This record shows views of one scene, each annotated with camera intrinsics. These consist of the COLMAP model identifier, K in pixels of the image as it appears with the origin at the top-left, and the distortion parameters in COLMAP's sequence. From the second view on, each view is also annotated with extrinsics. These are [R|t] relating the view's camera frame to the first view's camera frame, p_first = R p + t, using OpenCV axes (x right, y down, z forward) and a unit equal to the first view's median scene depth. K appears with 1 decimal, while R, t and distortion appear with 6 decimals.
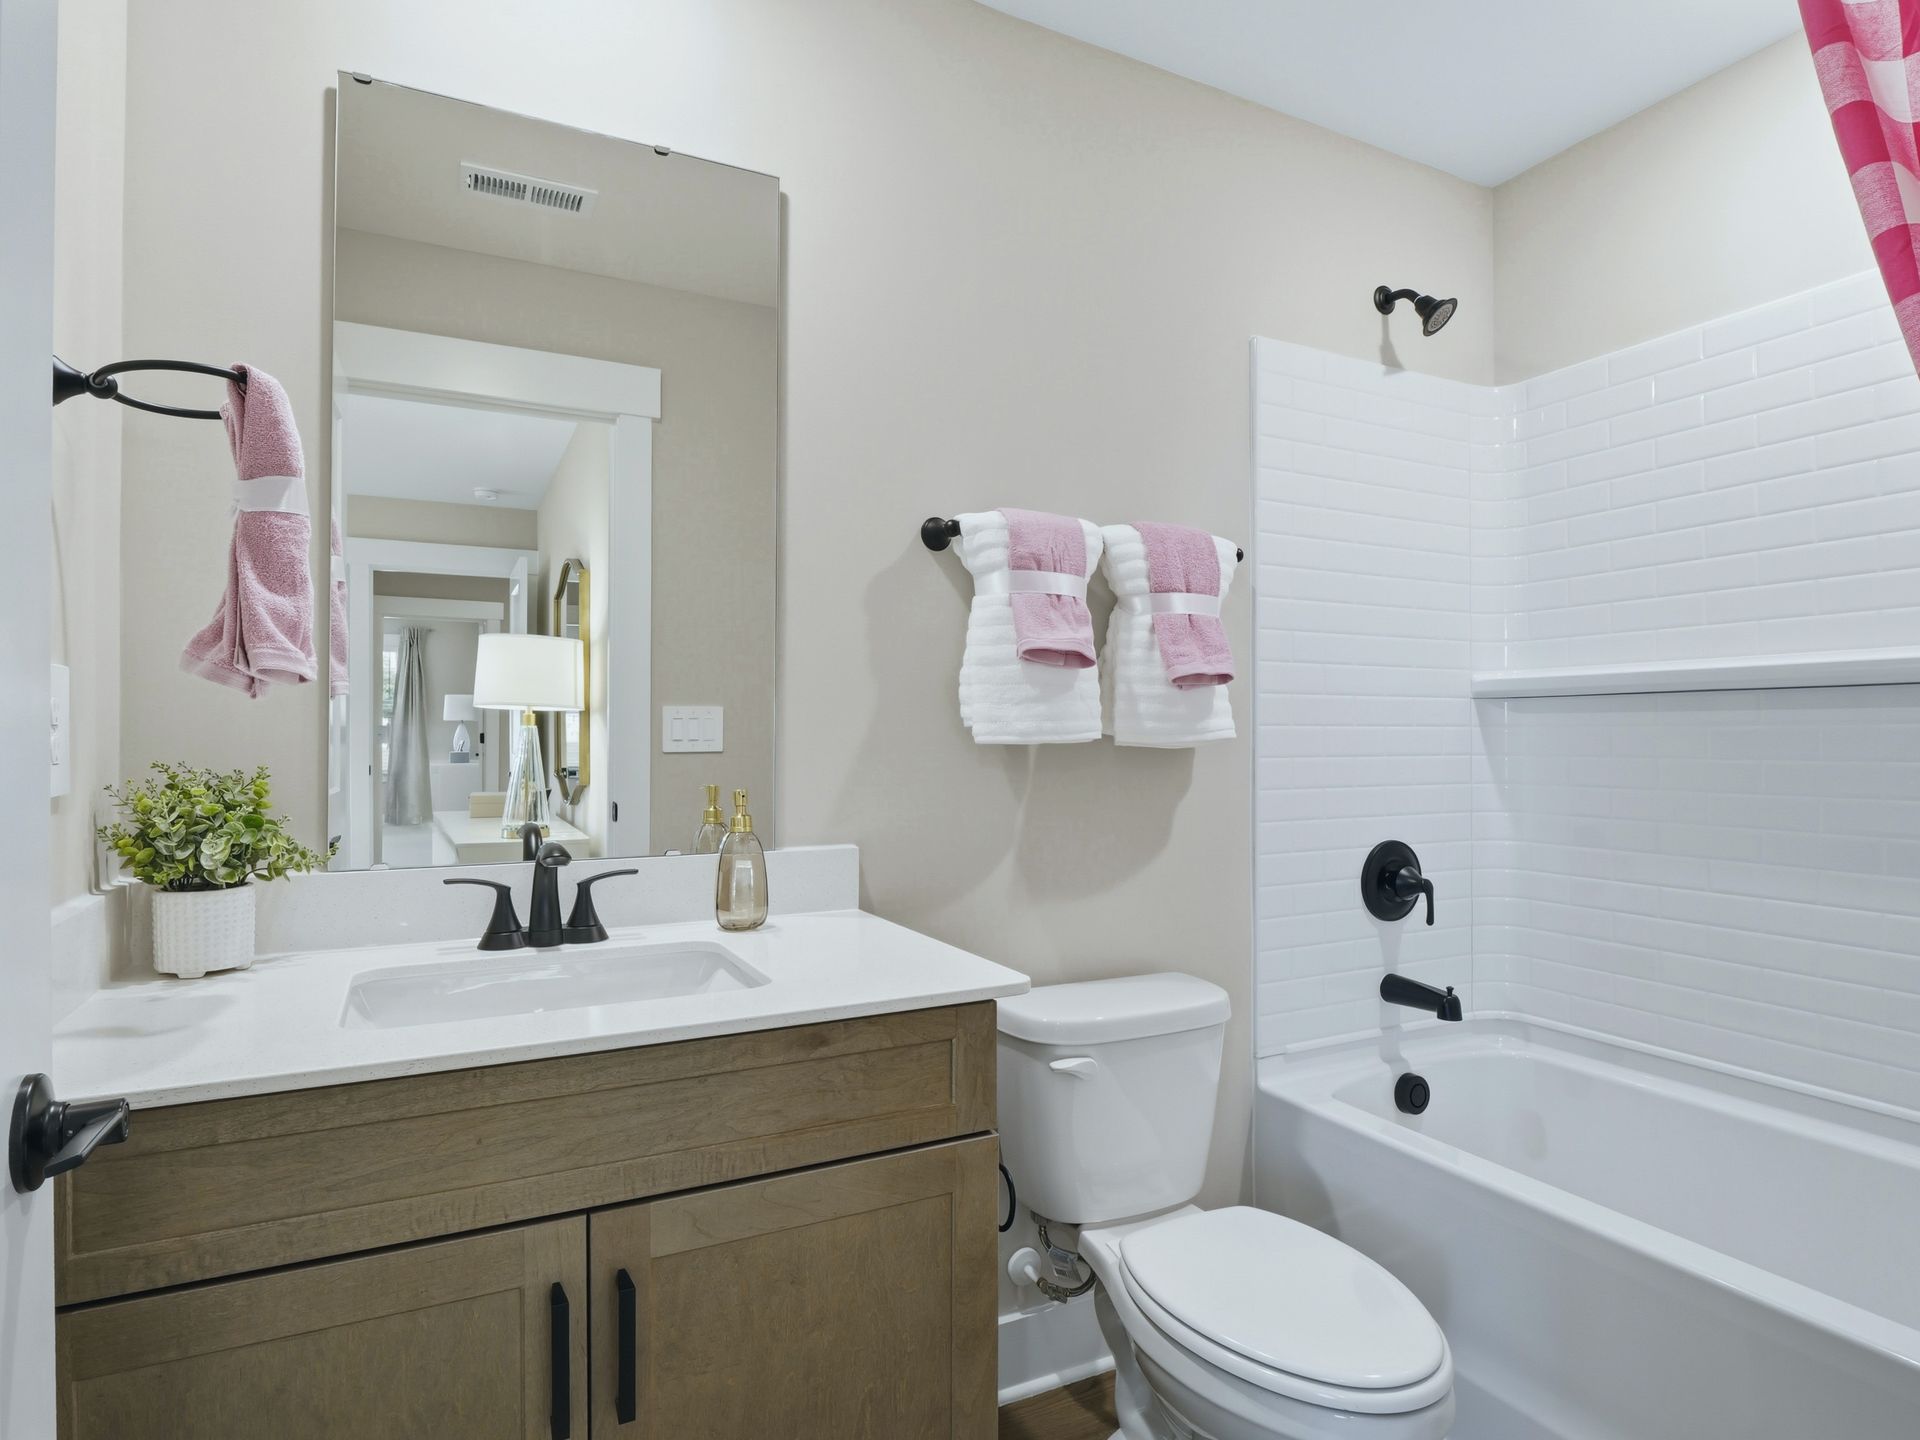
lens RADIAL K [[1056.1, 0, 960.9], [0, 1056.1, 719.3], [0, 0, 1]] dist [-0.010909, -0.000813]
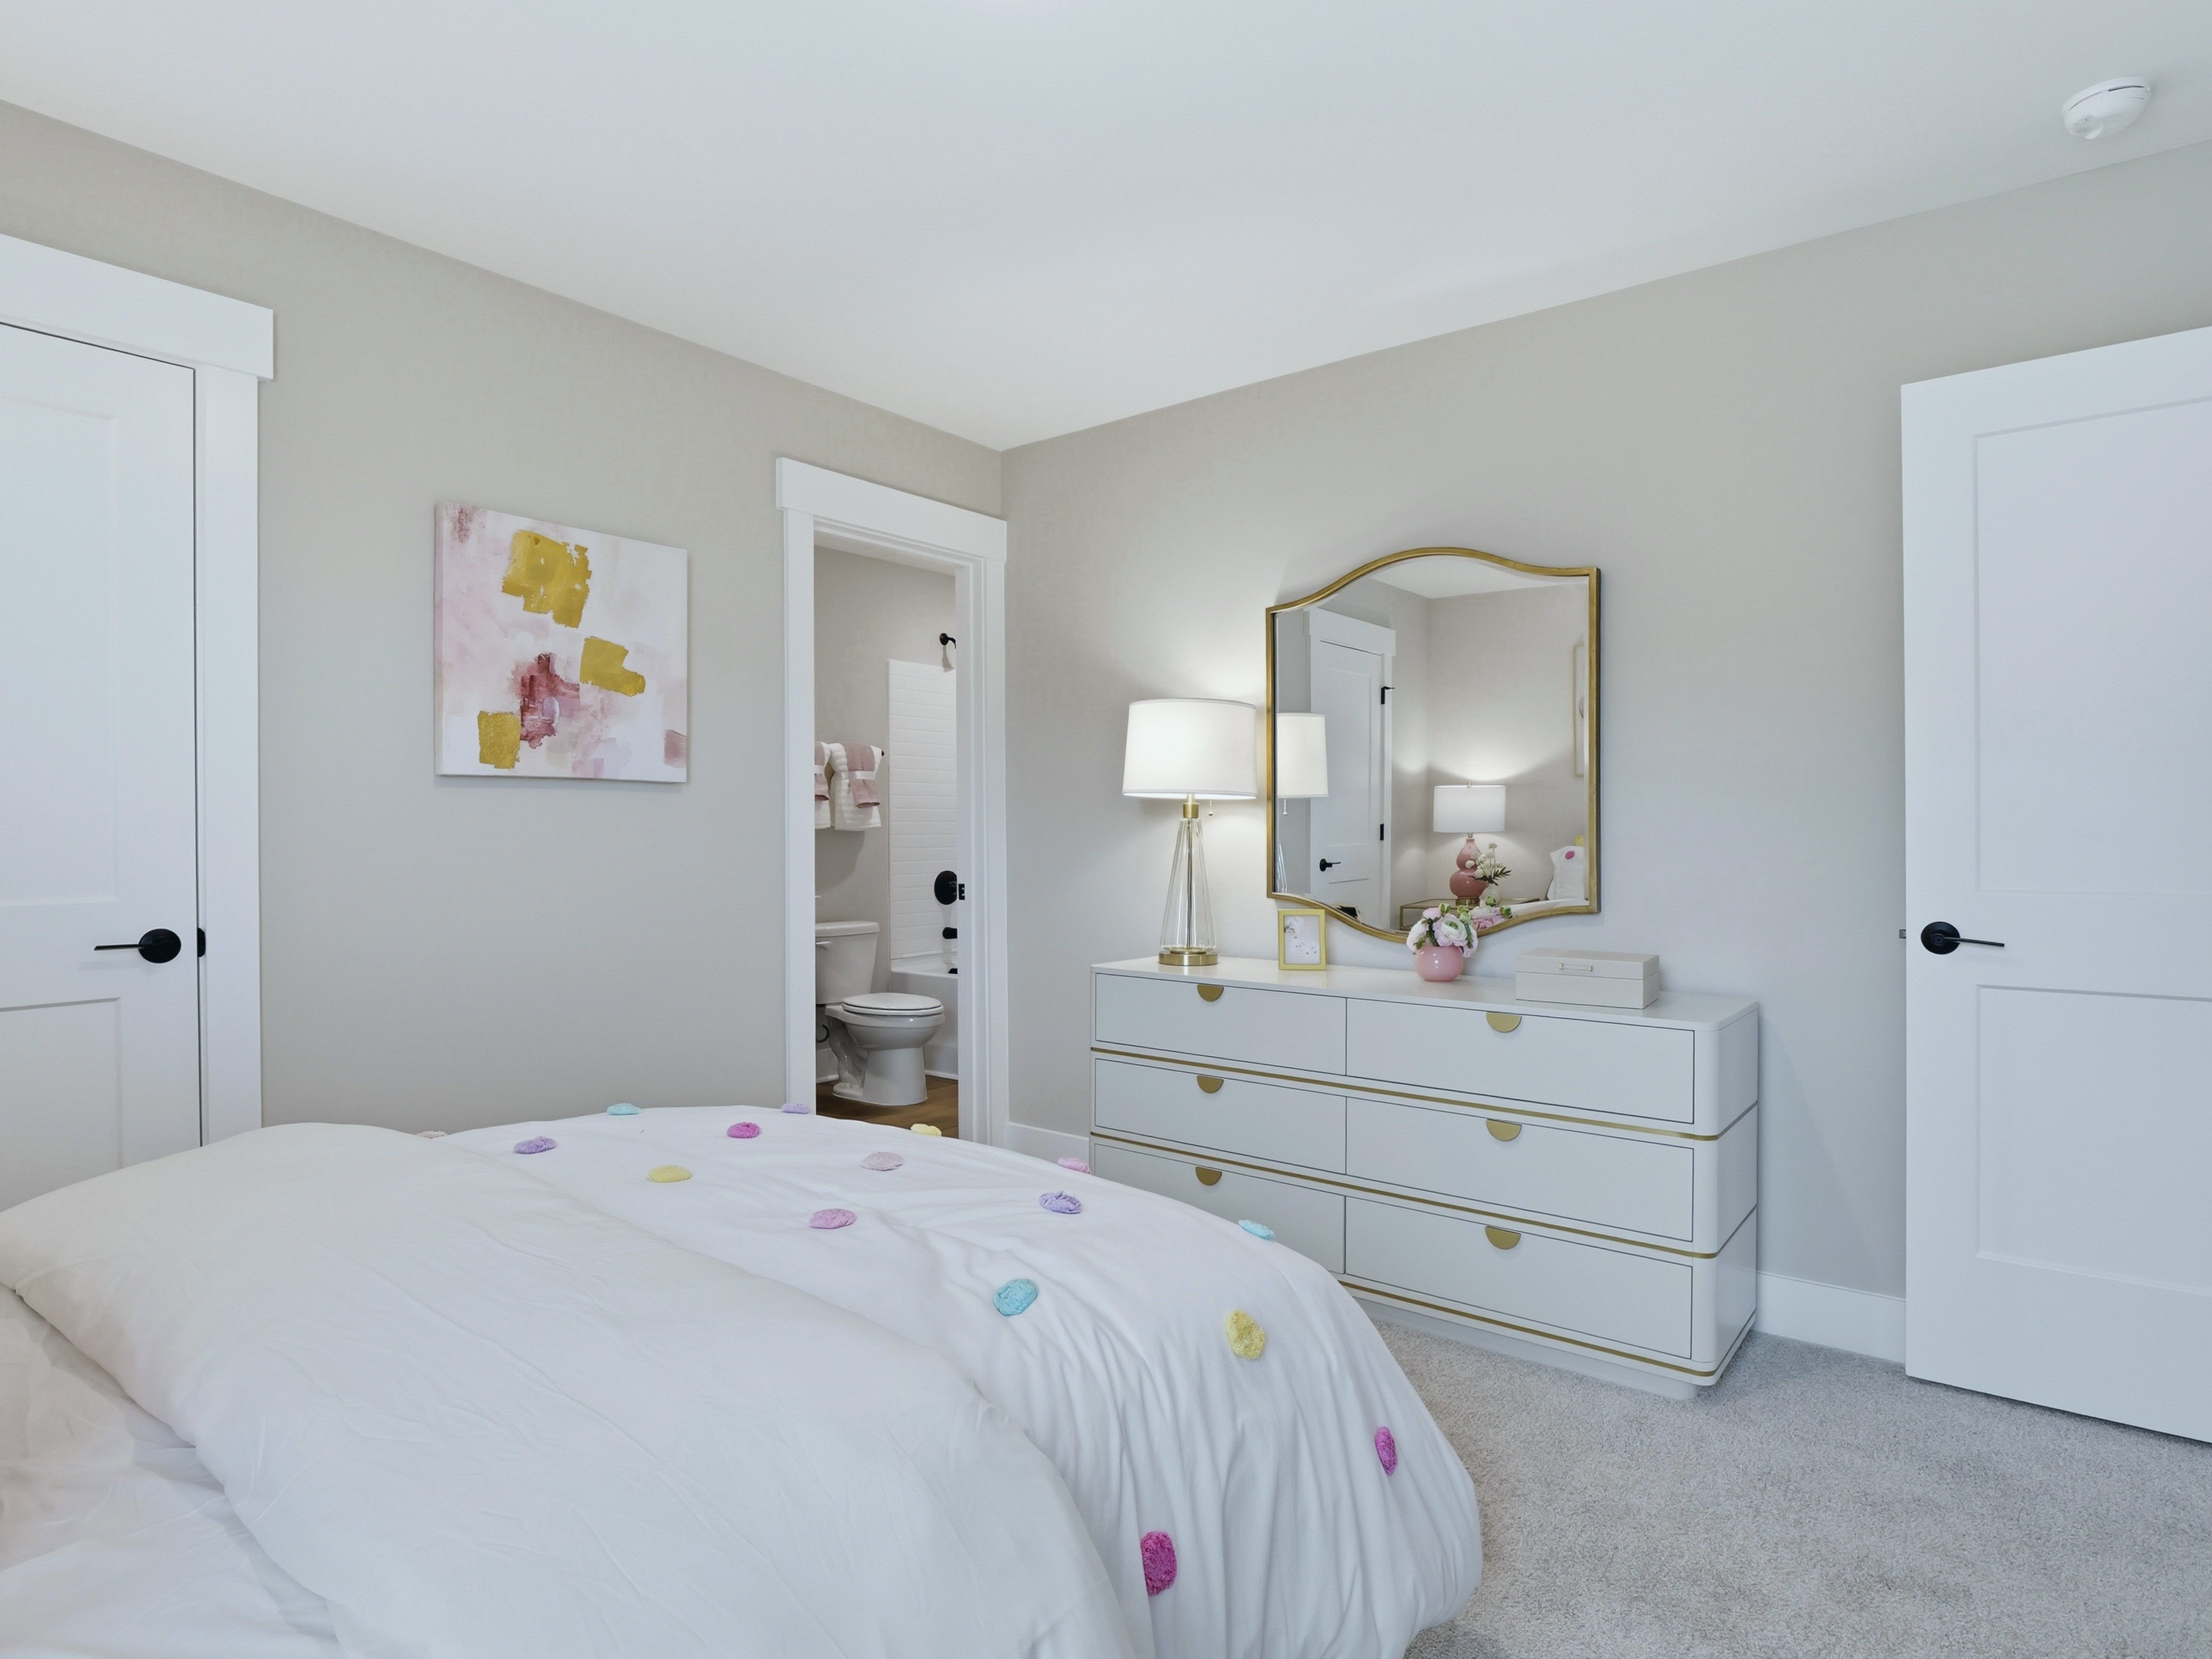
lens RADIAL K [[1216.8, 0, 1104.4], [0, 1216.8, 846.6], [0, 0, 1]] dist [-0.010909, -0.000813]
pose [[0.907897, -0.009772, 0.419078, -0.436951], [-0.000683, 0.999692, 0.024790, -0.007768], [-0.419192, -0.022793, 0.907612, -1.719082]]
